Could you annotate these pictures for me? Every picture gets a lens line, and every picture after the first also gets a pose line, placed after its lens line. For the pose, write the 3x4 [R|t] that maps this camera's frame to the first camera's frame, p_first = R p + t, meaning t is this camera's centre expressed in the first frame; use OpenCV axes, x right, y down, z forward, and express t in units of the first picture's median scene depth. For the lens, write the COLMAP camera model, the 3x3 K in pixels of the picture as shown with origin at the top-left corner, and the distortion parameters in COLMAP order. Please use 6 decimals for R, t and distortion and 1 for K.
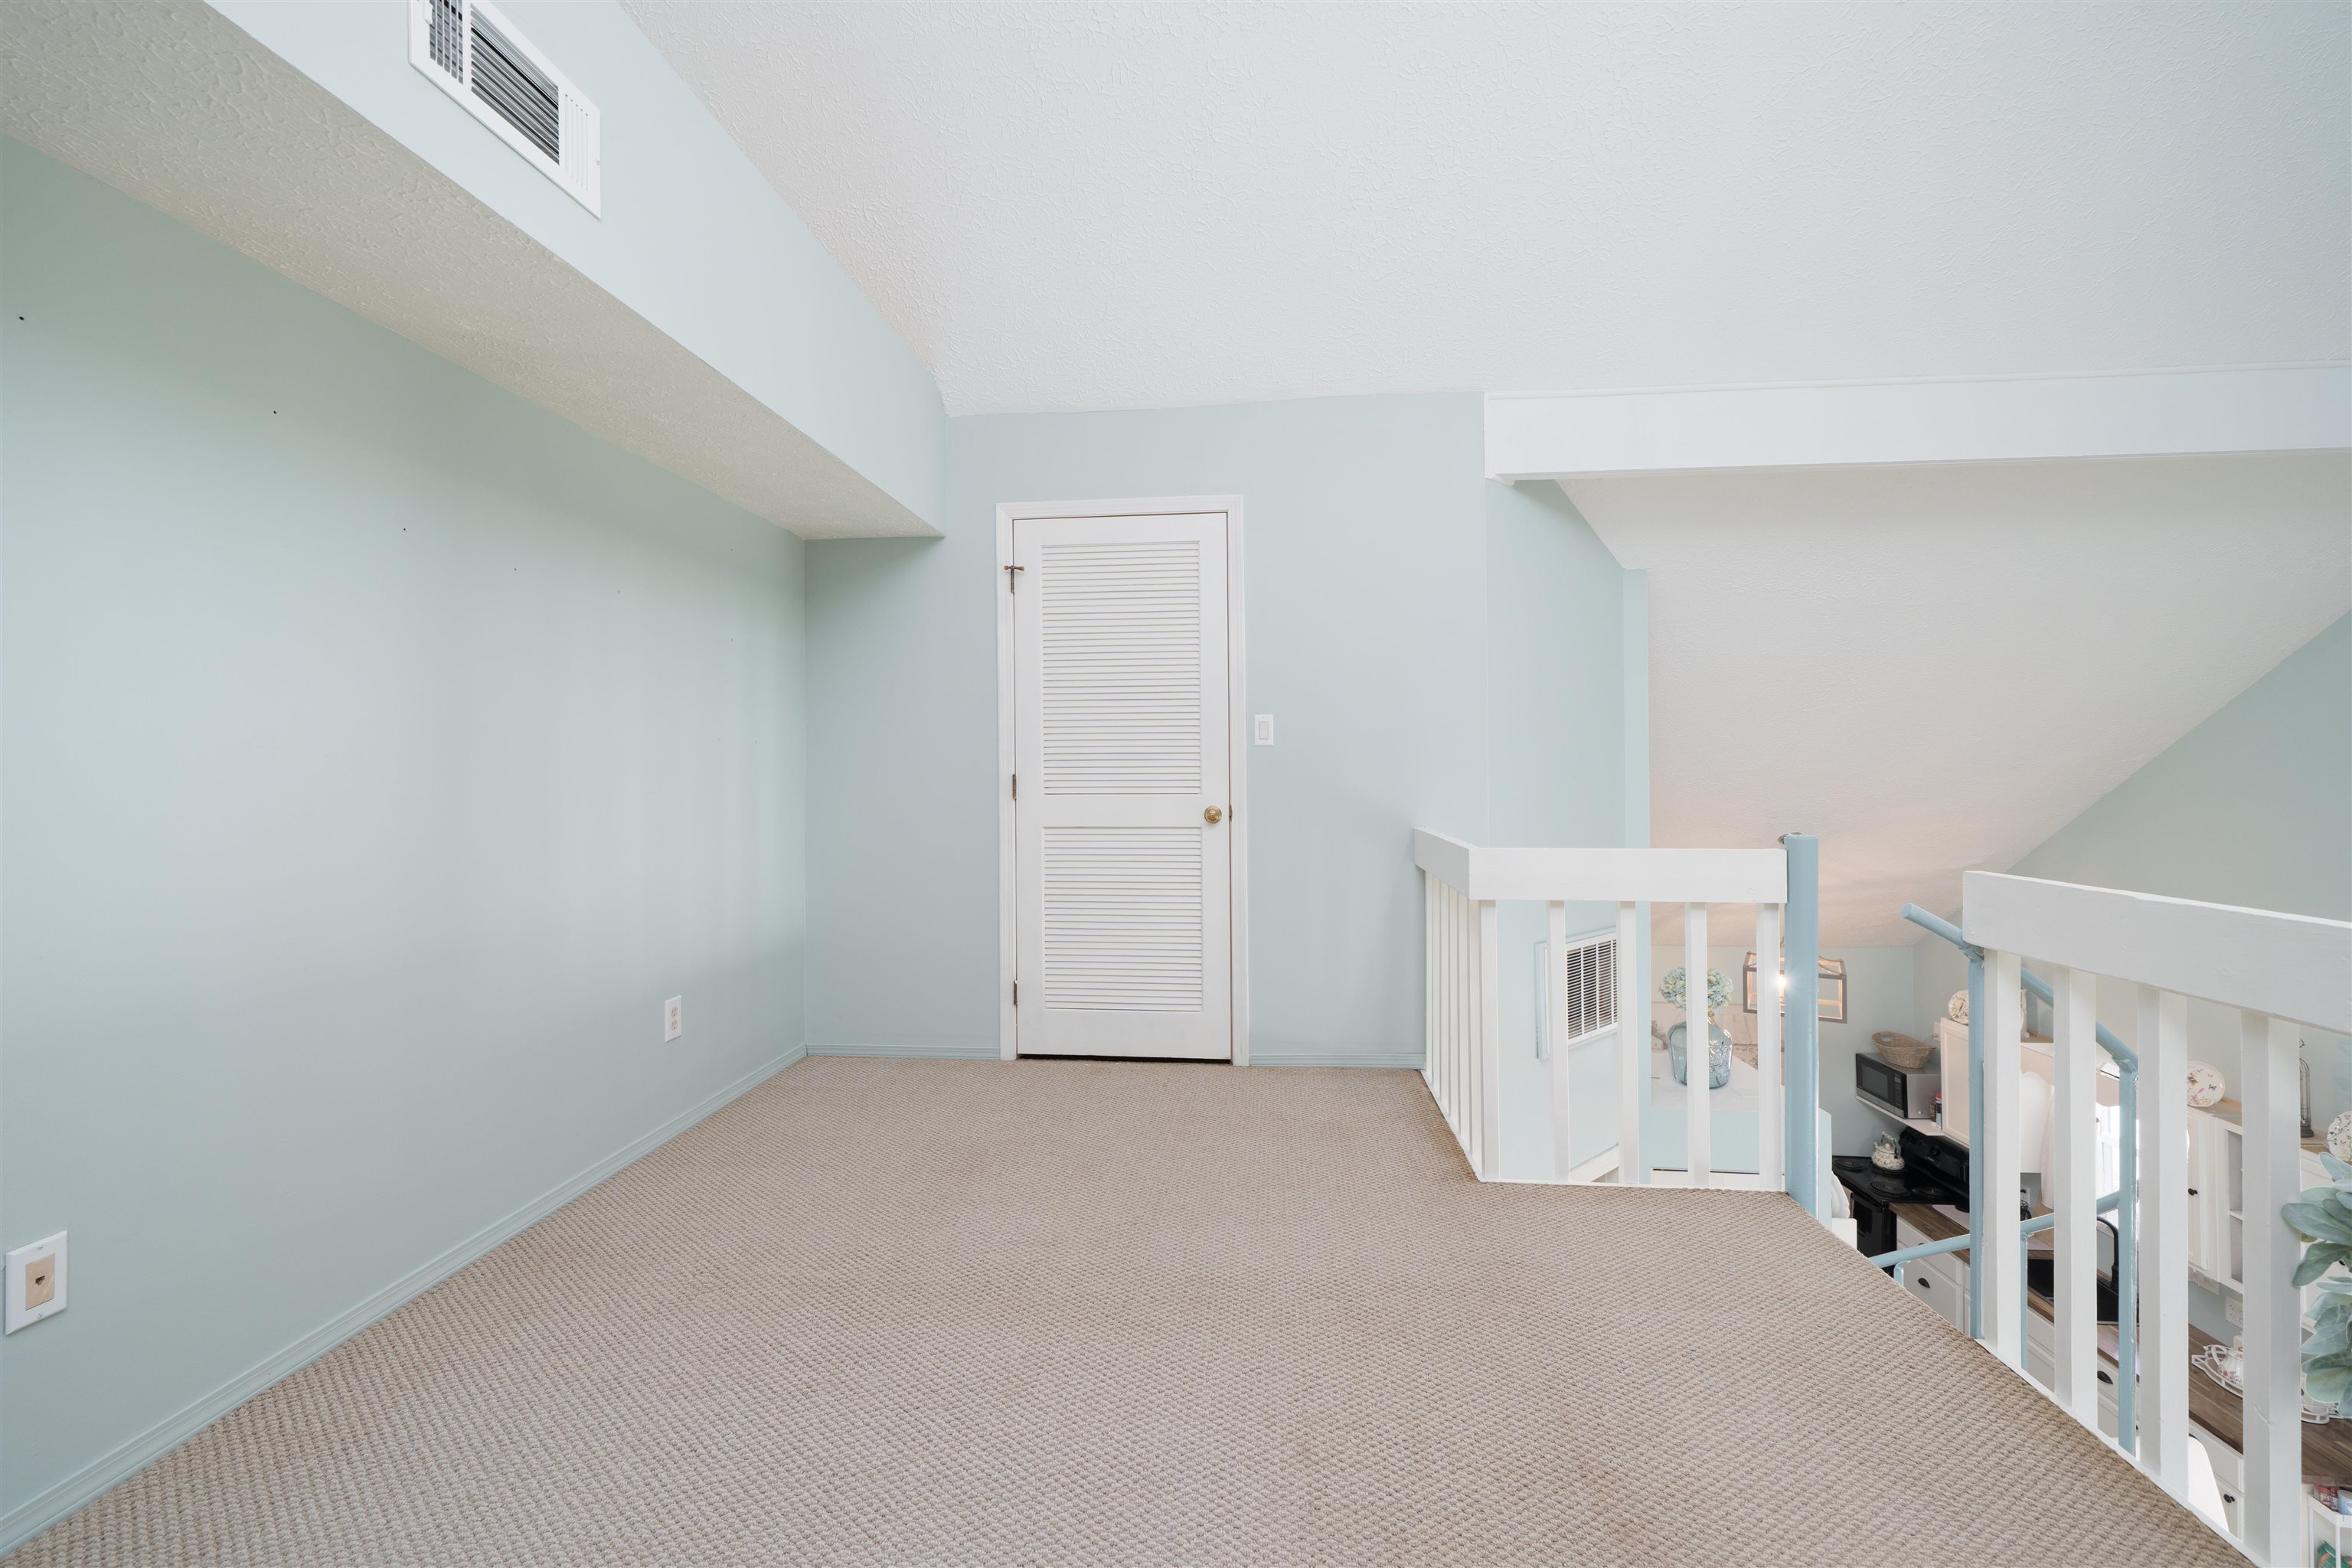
lens RADIAL K [[975.6, 0, 1176.0], [0, 975.6, 784.0], [0, 0, 1]] dist [0.000756, -0.000184]
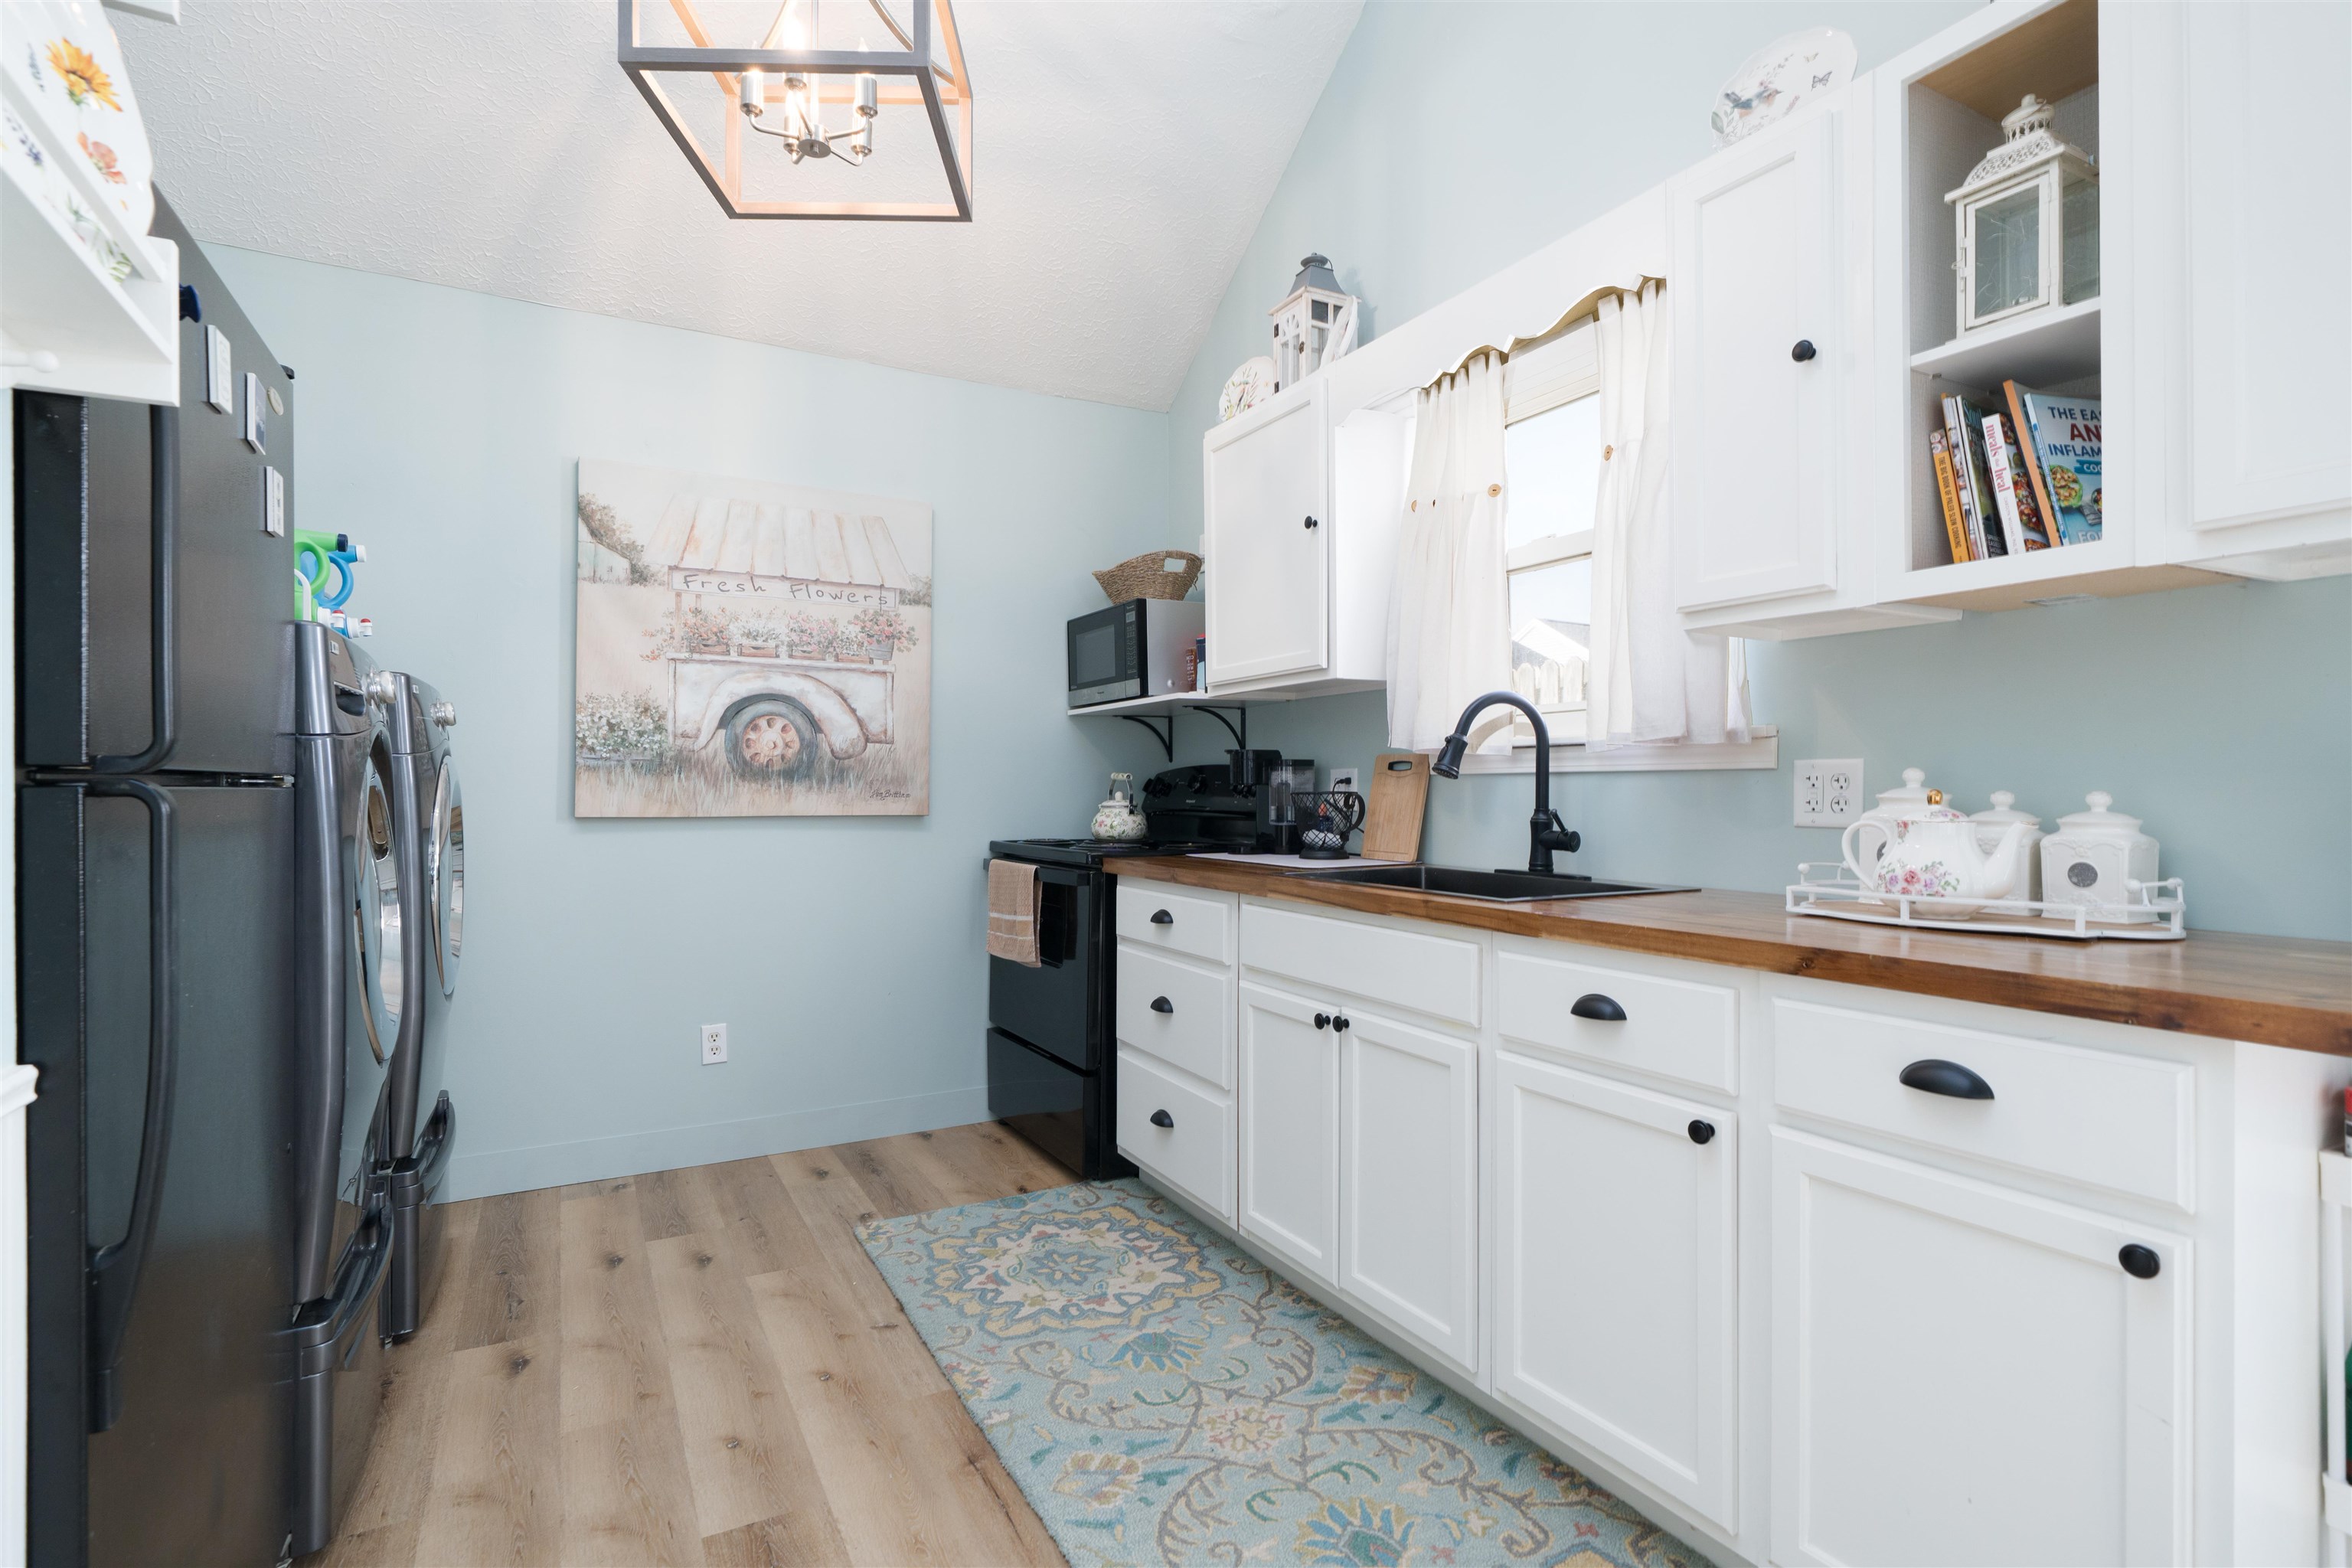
lens RADIAL K [[1121.2, 0, 1168.2], [0, 1121.2, 787.9], [0, 0, 1]] dist [0.001707, -0.000158]
pose [[0.825211, 0.005256, 0.564800, 0.464140], [-0.002963, 0.999983, -0.004977, 0.386933], [-0.564816, 0.002433, 0.825213, 0.566234]]
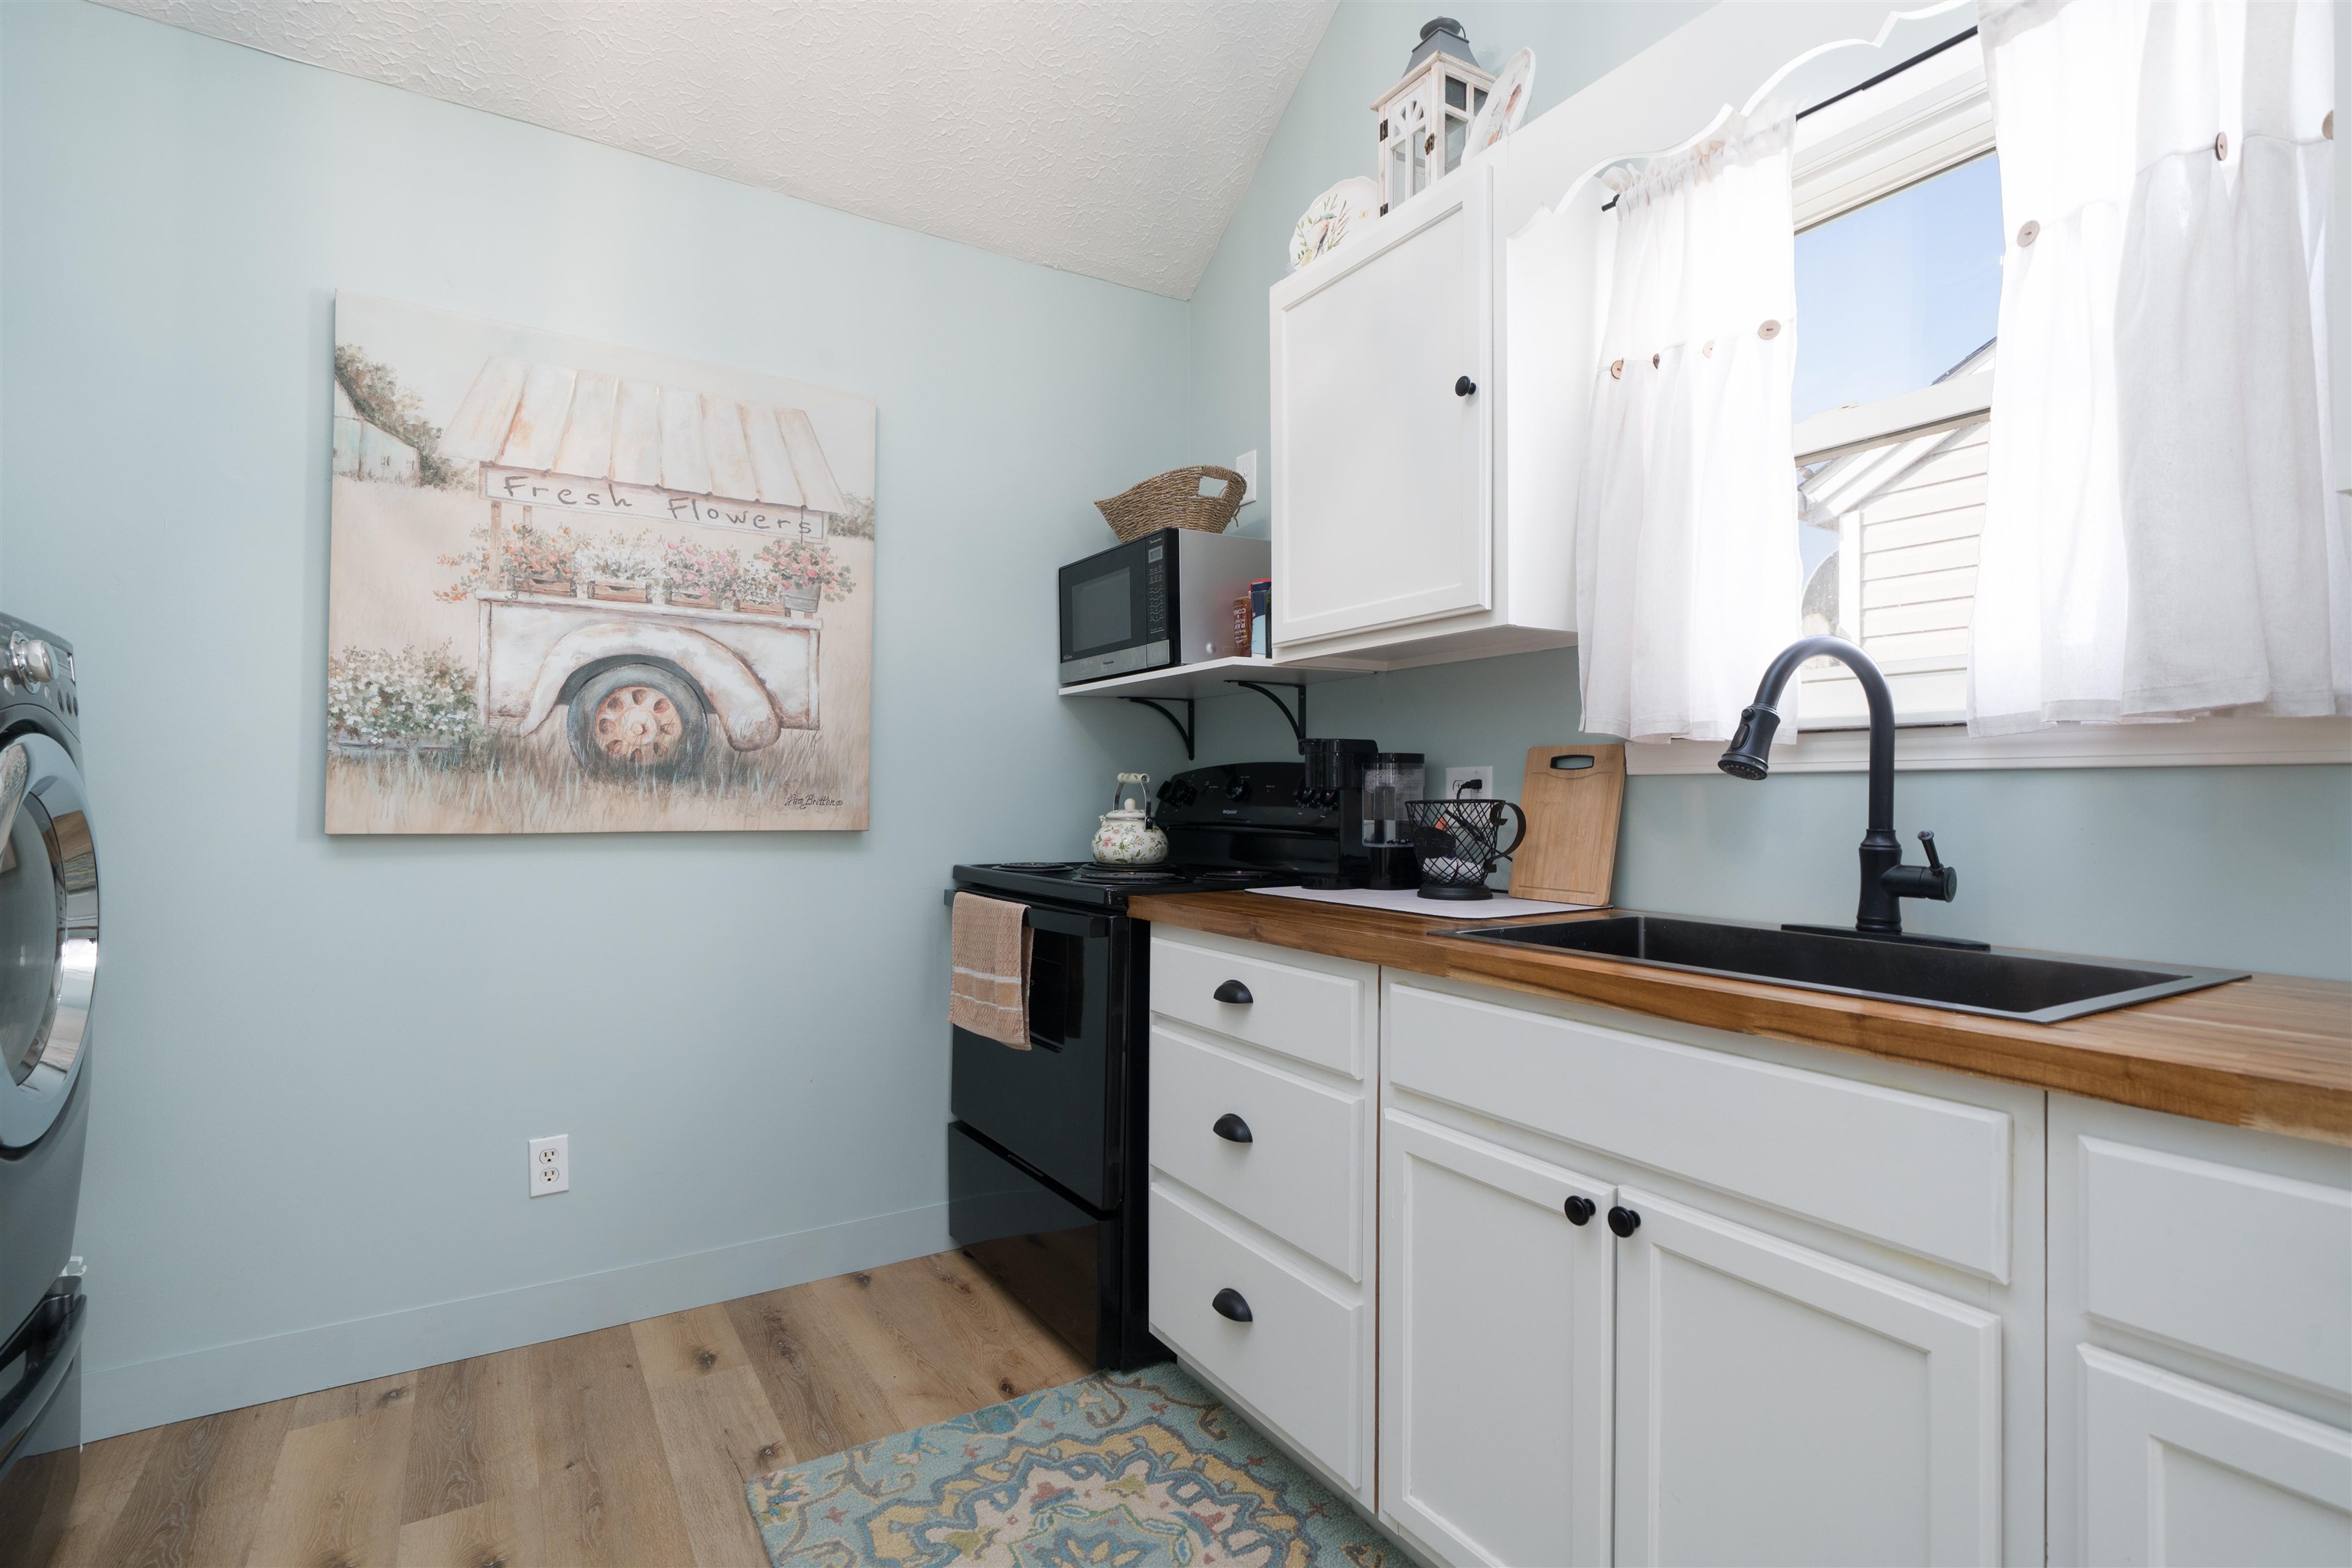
lens RADIAL K [[1121.2, 0, 1168.2], [0, 1121.2, 787.9], [0, 0, 1]] dist [0.001707, -0.000158]
pose [[0.794190, 0.011941, 0.607552, 0.521110], [-0.006702, 0.999918, -0.010893, 0.386675], [-0.607633, 0.004579, 0.794205, 0.707247]]
